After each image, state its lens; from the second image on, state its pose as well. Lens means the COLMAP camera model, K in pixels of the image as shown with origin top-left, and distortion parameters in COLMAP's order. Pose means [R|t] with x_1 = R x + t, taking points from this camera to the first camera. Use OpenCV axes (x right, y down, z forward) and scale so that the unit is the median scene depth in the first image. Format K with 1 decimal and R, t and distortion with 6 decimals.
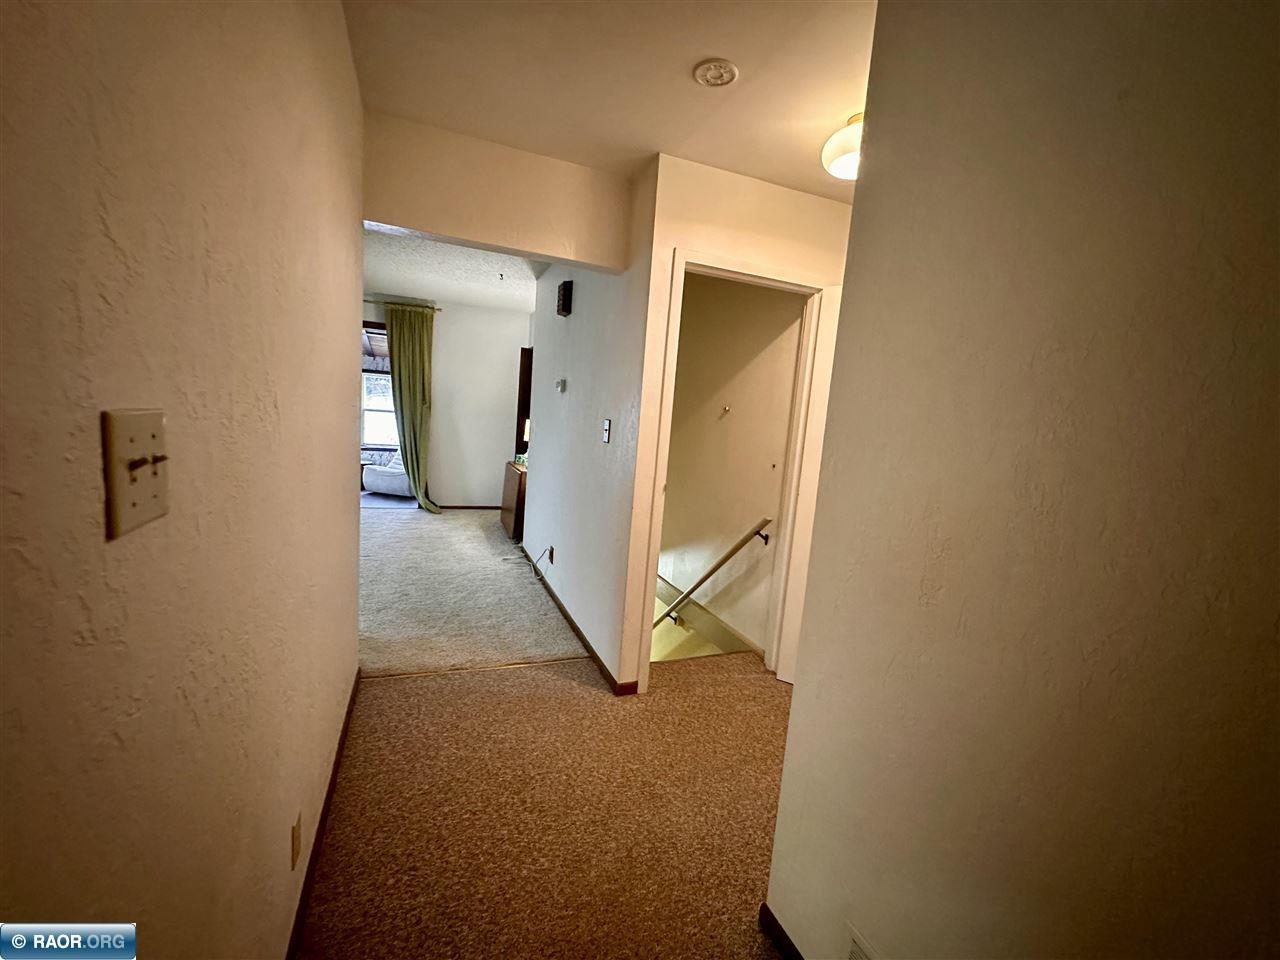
lens RADIAL K [[534.8, 0, 643.0], [0, 534.8, 482.3], [0, 0, 1]] dist [-0.001619, 0.000502]
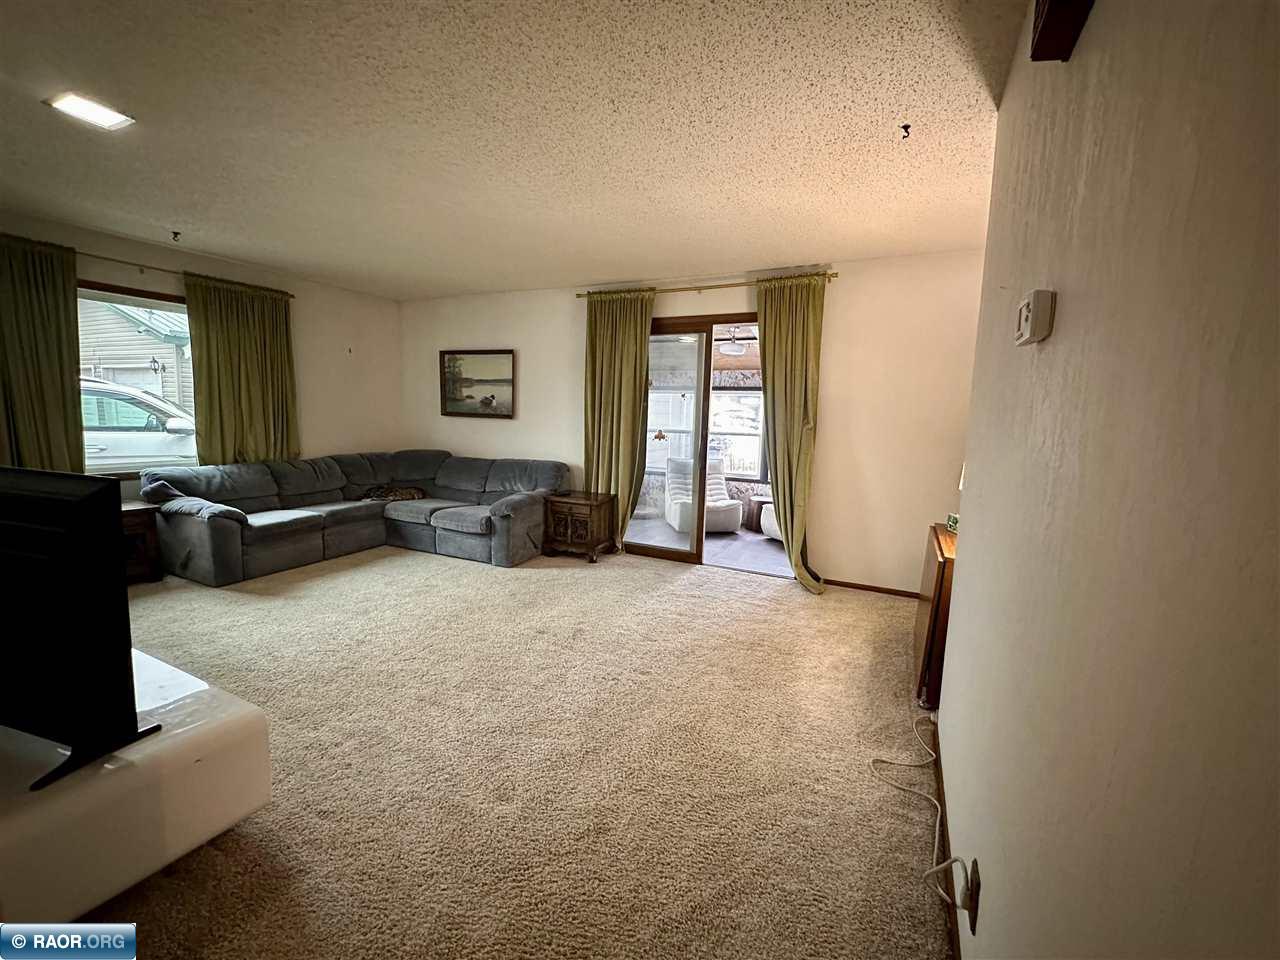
lens RADIAL K [[534.8, 0, 644.6], [0, 534.8, 480.7], [0, 0, 1]] dist [-0.001619, 0.000502]
pose [[0.665389, 0.027565, -0.745988, -0.051628], [-0.064055, 0.997741, -0.020267, -0.052281], [0.743744, 0.061270, 0.665651, 0.438259]]
